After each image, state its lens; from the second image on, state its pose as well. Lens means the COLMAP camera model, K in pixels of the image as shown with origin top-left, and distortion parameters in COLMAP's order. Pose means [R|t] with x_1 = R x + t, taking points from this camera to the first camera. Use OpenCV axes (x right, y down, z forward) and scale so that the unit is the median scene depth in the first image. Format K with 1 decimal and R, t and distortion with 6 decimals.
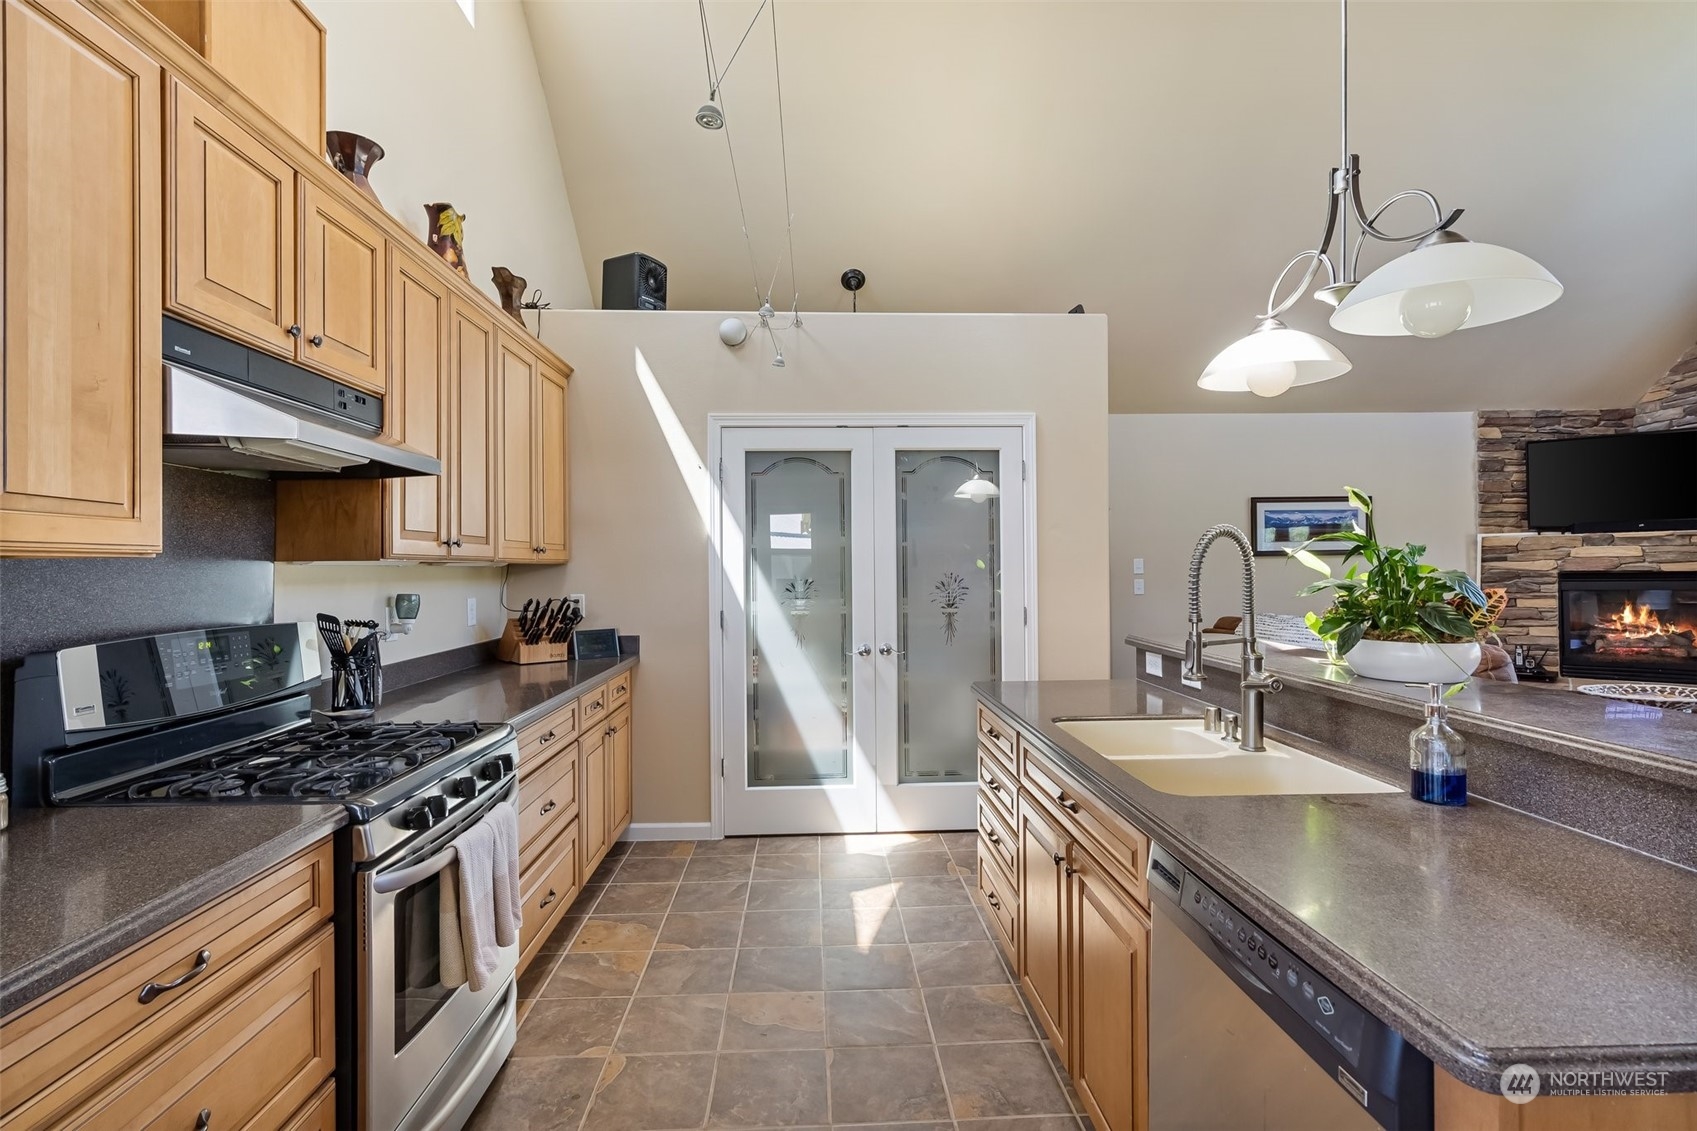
lens RADIAL K [[802.1, 0, 848.5], [0, 802.1, 565.5], [0, 0, 1]] dist [0.002340, 0.000929]
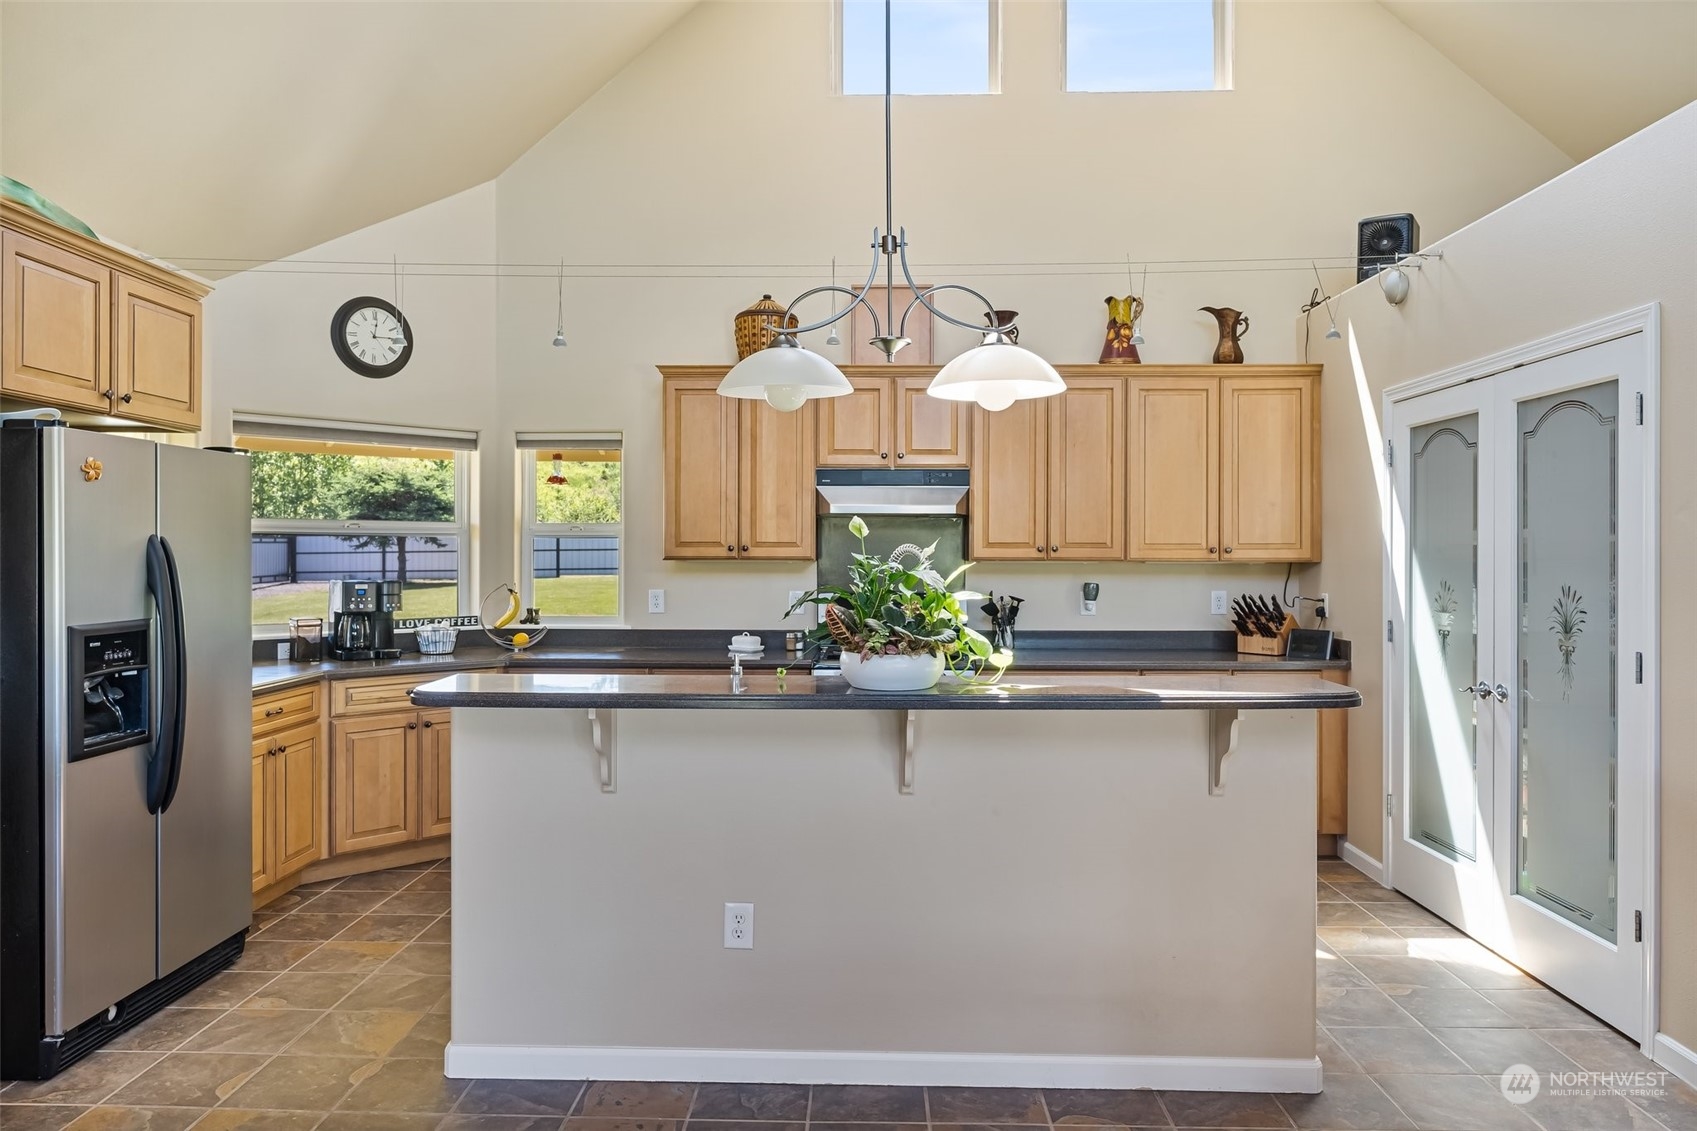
lens RADIAL K [[1110.8, 0, 848.5], [0, 1110.8, 565.5], [0, 0, 1]] dist [0.000950, 0.000602]
pose [[-0.073404, 0.020210, -0.997097, 1.349594], [0.001283, 0.999796, 0.020170, -0.033418], [0.997301, 0.000202, -0.073415, 0.660971]]
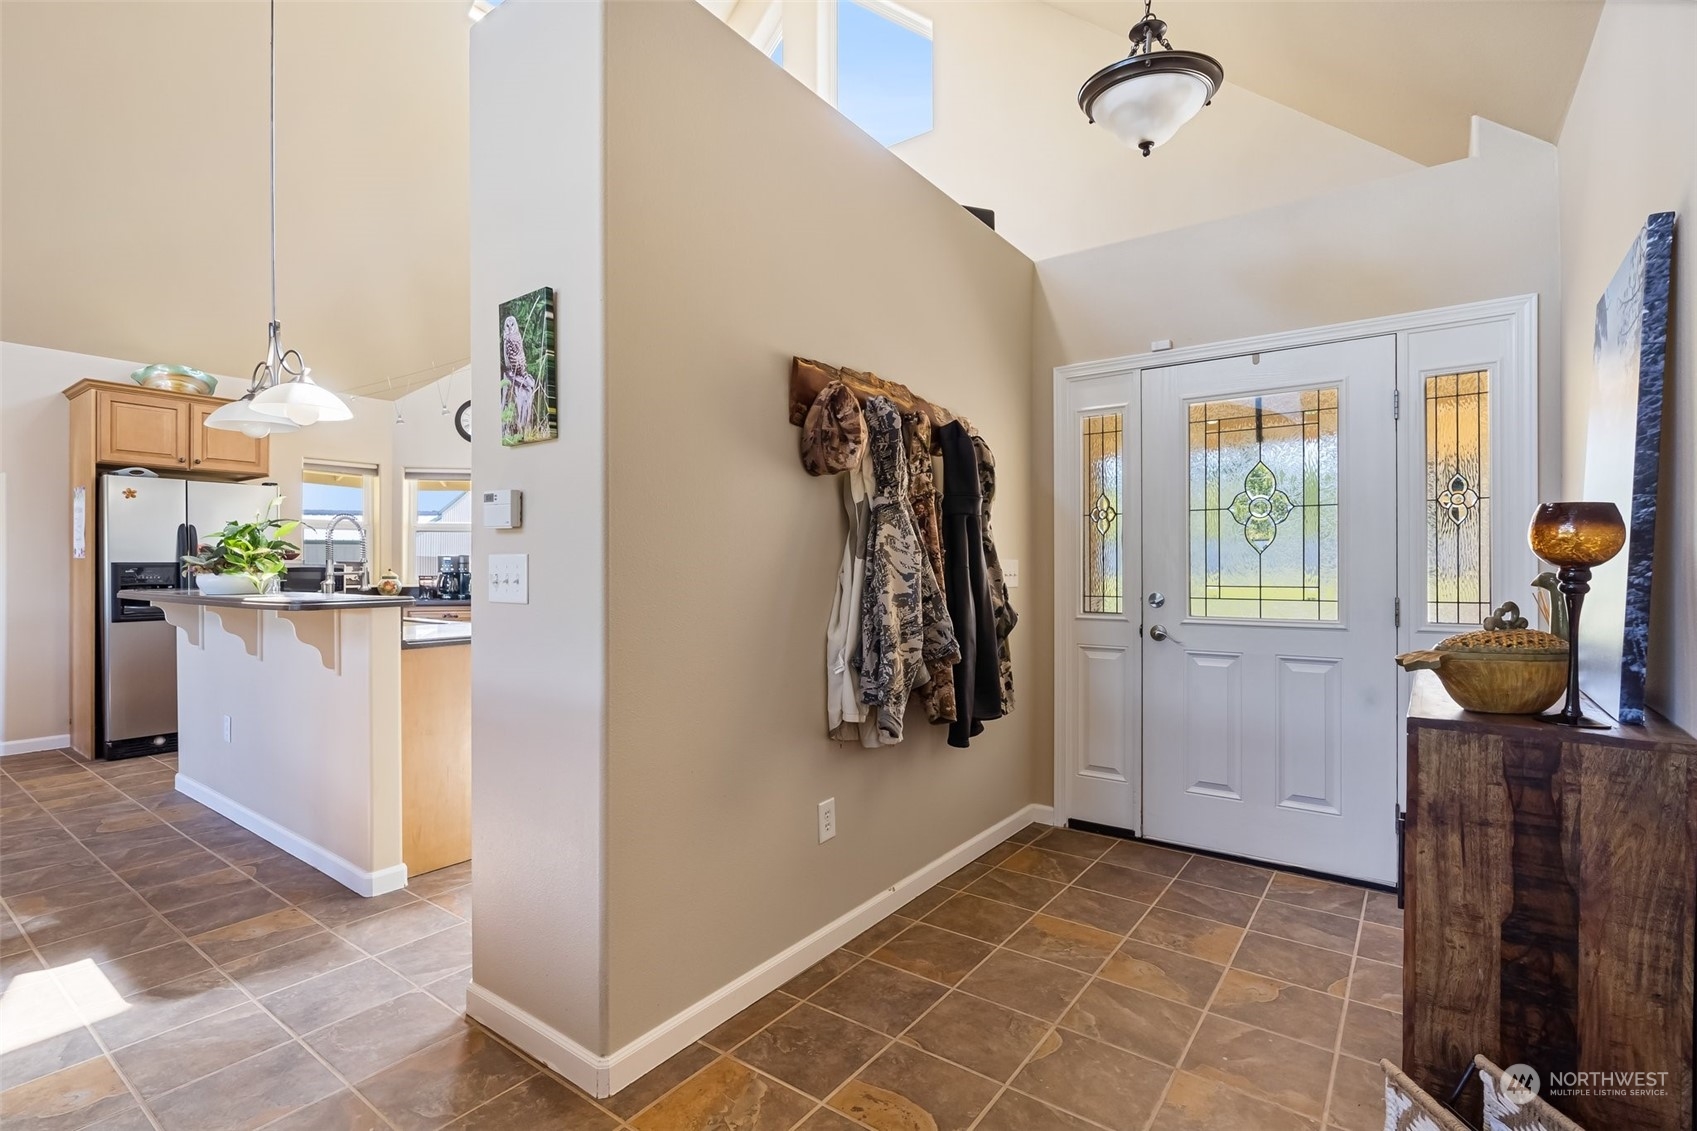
lens RADIAL K [[790.1, 0, 840.5], [0, 790.1, 545.5], [0, 0, 1]] dist [-0.001684, 0.001051]
pose [[-0.636525, -0.008117, -0.771214, 0.751119], [0.009938, 0.999775, -0.018725, 0.047371], [0.771192, -0.019584, -0.636301, 1.997649]]
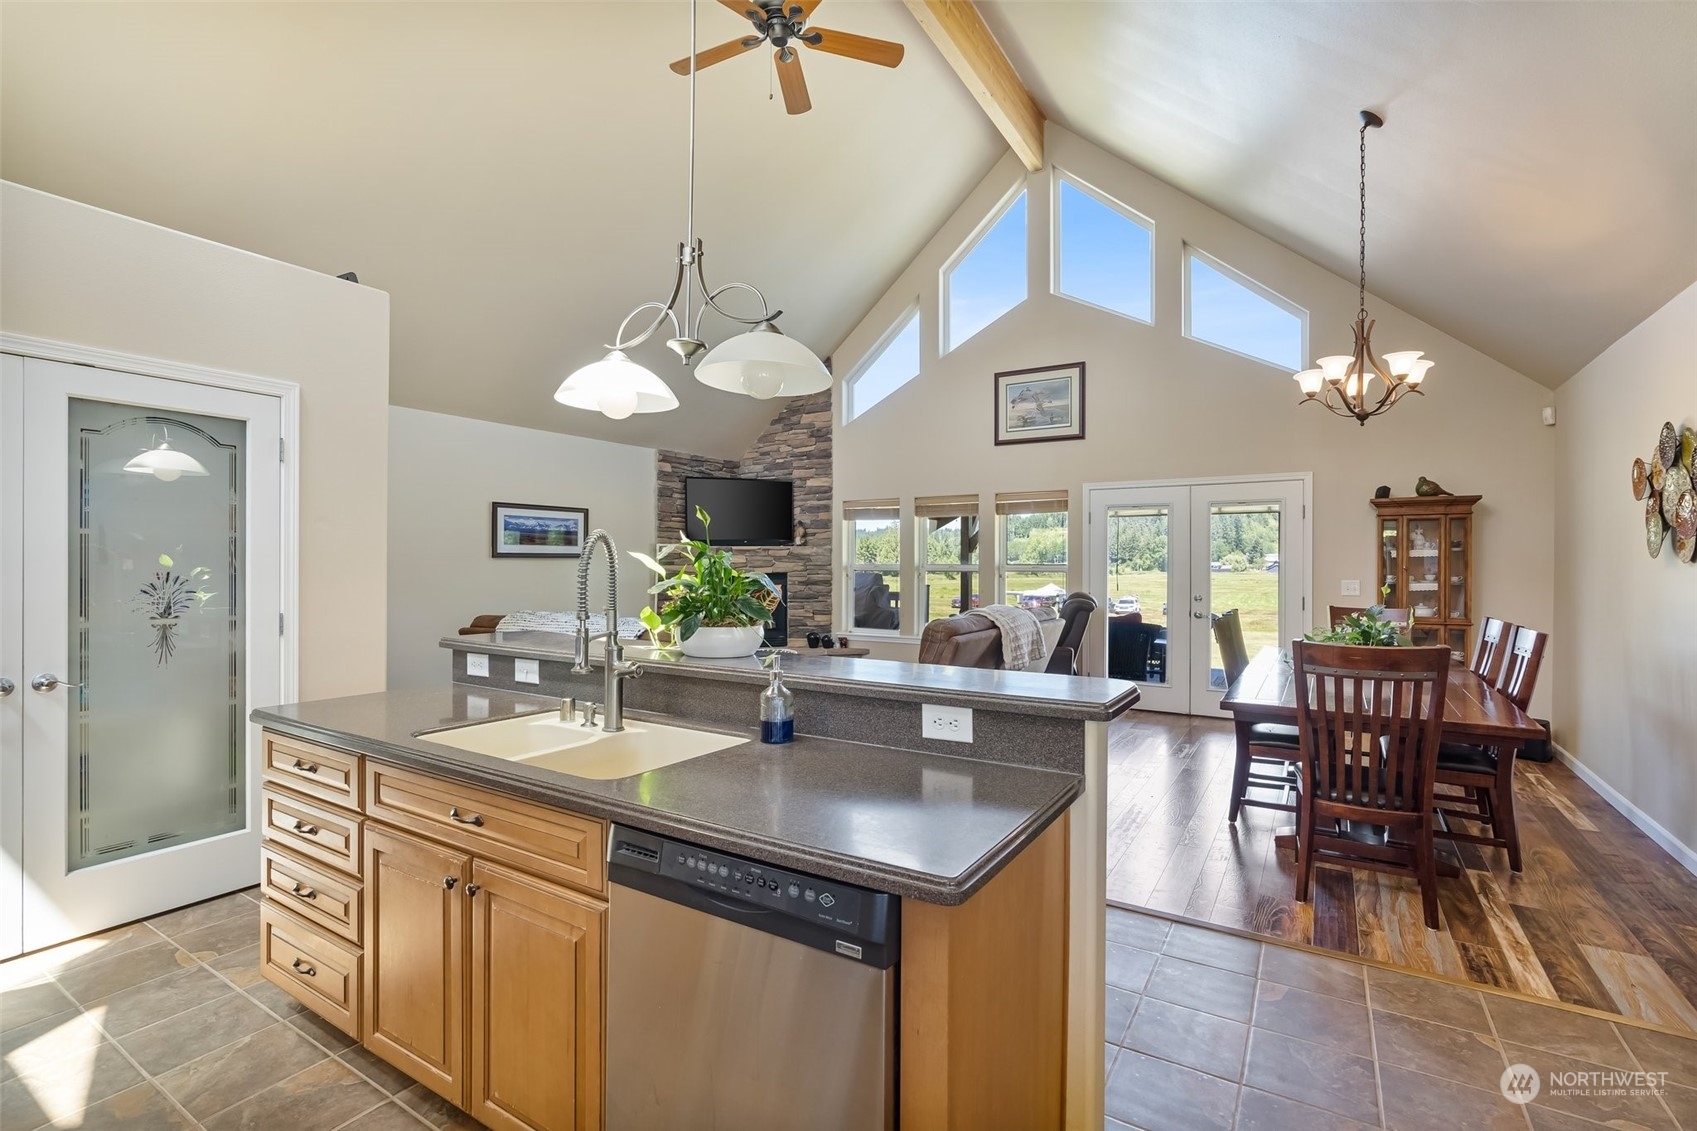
lens RADIAL K [[771.5, 0, 846.4], [0, 771.5, 569.9], [0, 0, 1]] dist [-0.001341, 0.000183]
pose [[0.571709, 0.006688, 0.820429, -0.134575], [-0.010868, 0.999941, -0.000578, 0.000578], [-0.820385, -0.008586, 0.571748, 0.076697]]
